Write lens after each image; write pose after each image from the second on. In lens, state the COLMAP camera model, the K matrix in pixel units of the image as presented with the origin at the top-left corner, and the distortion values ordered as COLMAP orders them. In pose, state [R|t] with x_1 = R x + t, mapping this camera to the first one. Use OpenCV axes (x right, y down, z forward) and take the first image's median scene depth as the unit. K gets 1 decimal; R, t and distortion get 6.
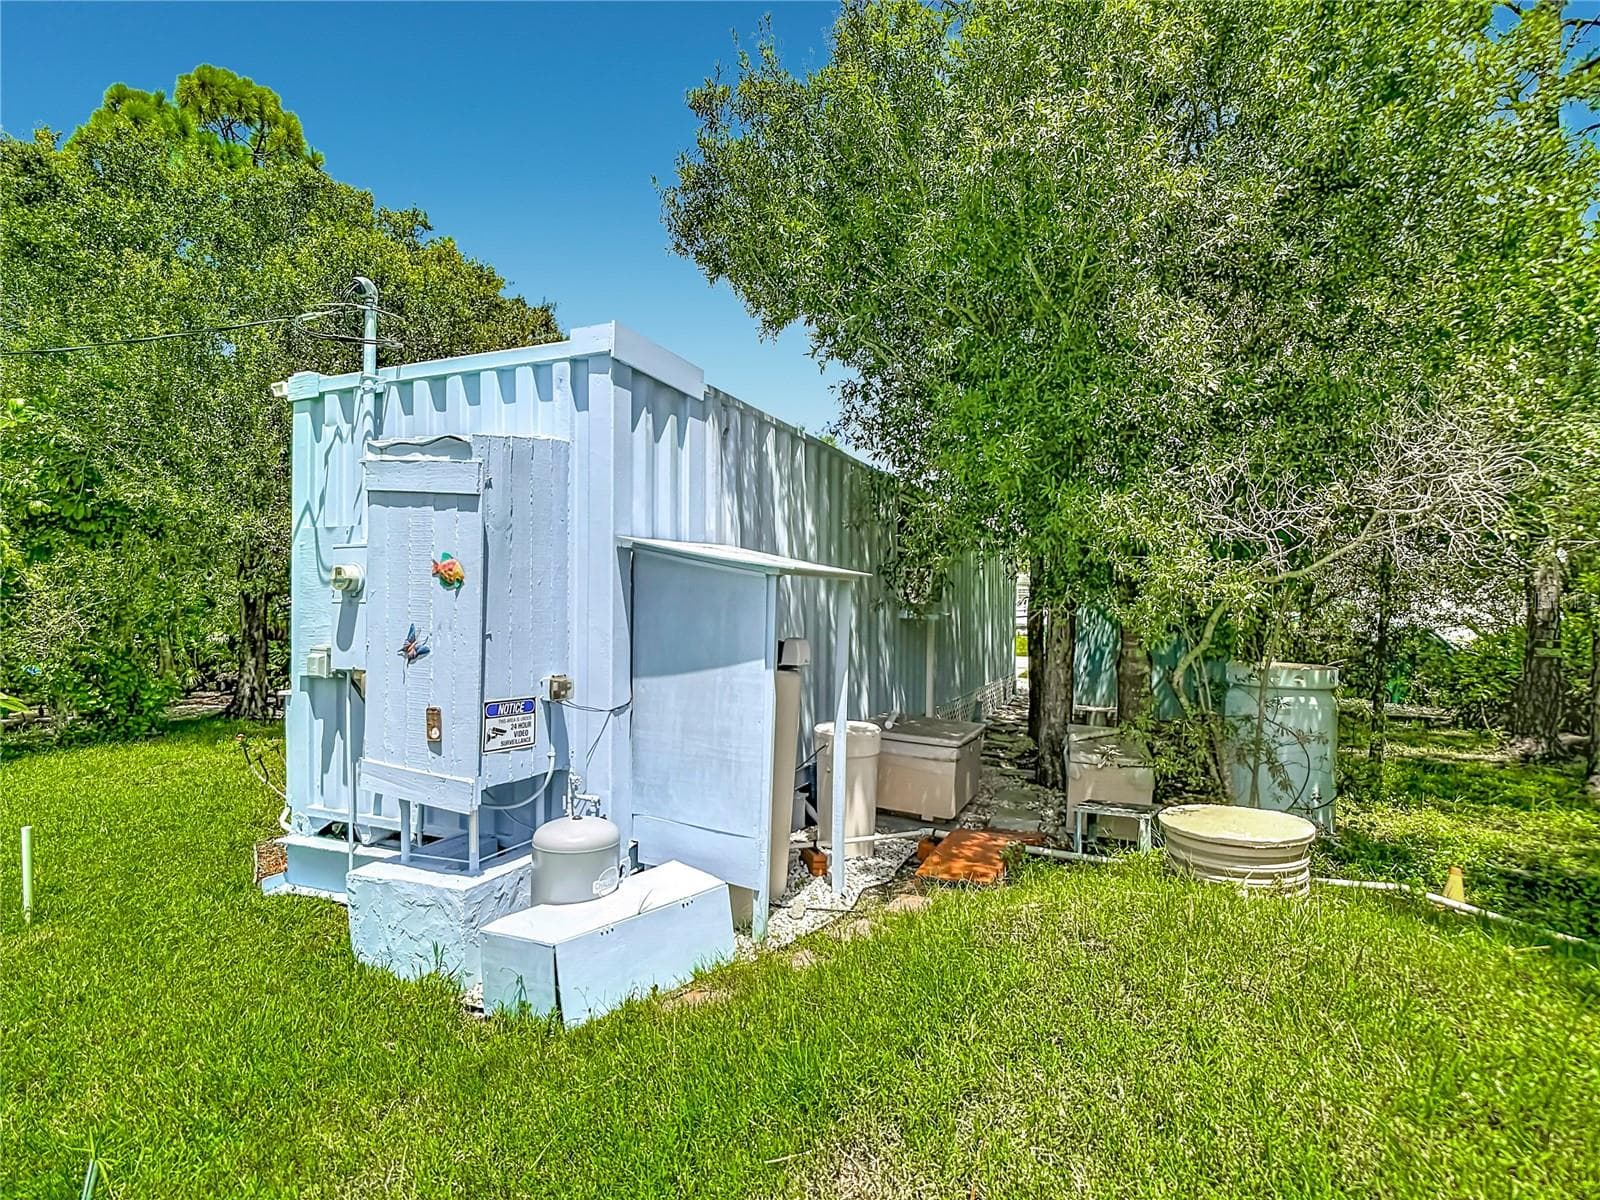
lens RADIAL K [[853.2, 0, 805.0], [0, 853.2, 611.0], [0, 0, 1]] dist [-0.024673, -0.003167]
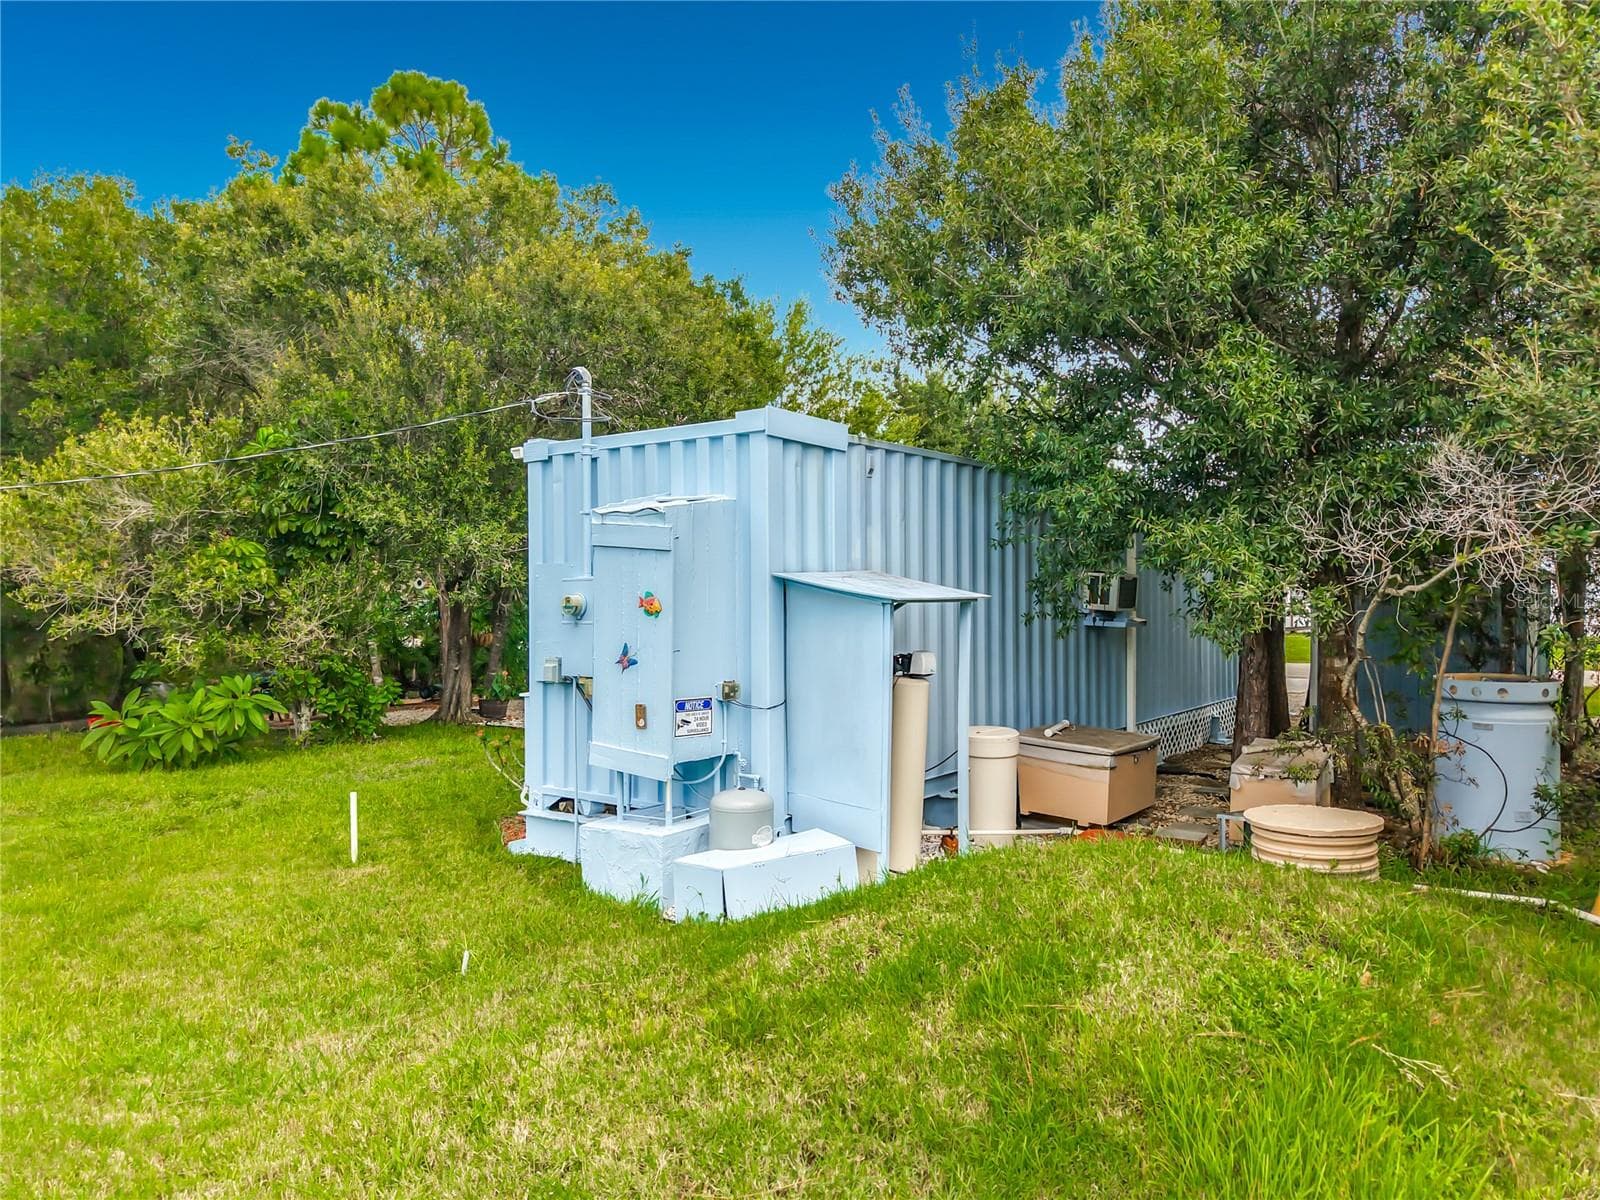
lens RADIAL K [[1121.4, 0, 796.7], [0, 1121.4, 598.4], [0, 0, 1]] dist [0.024691, -0.035975]
pose [[0.967864, -0.011369, -0.251218, 0.215820], [0.010374, 0.999932, -0.005284, -0.035559], [0.251261, 0.002508, 0.967916, -0.565527]]
